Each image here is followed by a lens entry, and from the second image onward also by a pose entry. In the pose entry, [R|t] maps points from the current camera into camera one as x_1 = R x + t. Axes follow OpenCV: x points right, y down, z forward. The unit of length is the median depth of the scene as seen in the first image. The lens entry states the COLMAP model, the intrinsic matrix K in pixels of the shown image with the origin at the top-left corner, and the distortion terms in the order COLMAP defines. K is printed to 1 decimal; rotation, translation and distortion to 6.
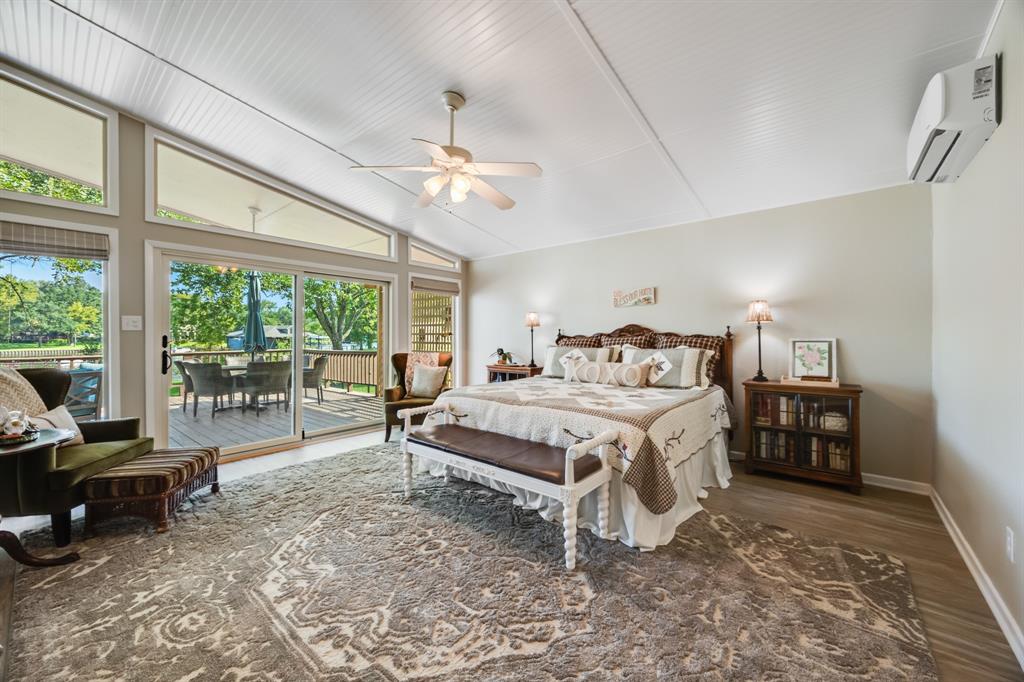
lens RADIAL K [[388.4, 0, 478.9], [0, 388.4, 340.3], [0, 0, 1]] dist [-0.001013, -0.000154]
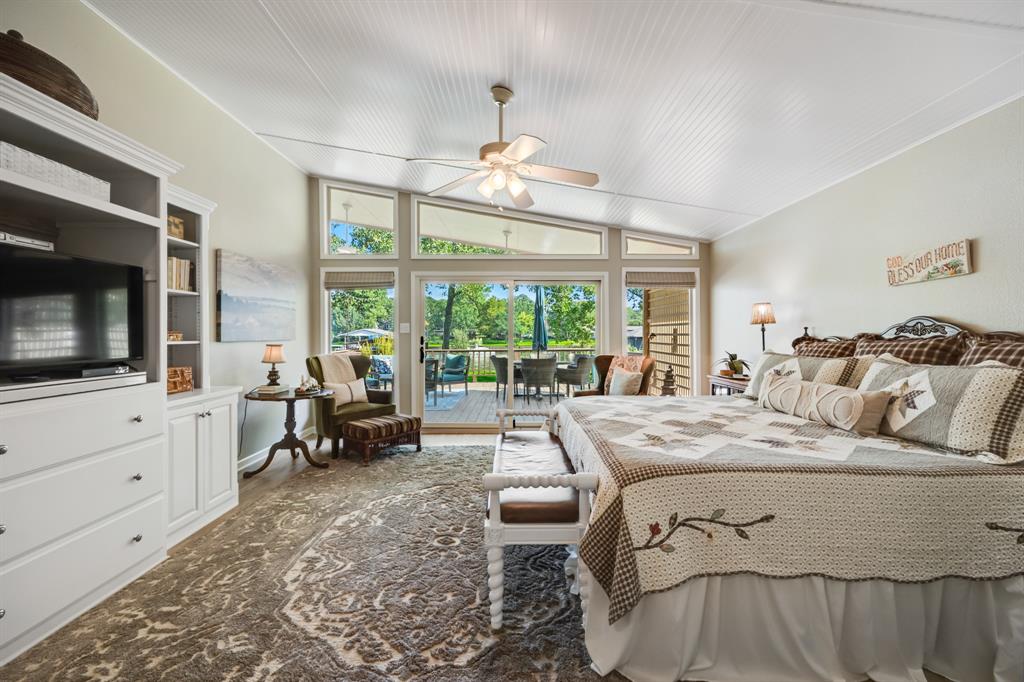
lens RADIAL K [[393.6, 0, 515.0], [0, 393.6, 338.2], [0, 0, 1]] dist [0.000466, 0.000051]
pose [[0.673797, 0.005647, -0.738895, 0.518855], [-0.009229, 0.999957, -0.000774, -0.007962], [0.738859, 0.007341, 0.673821, 0.283905]]
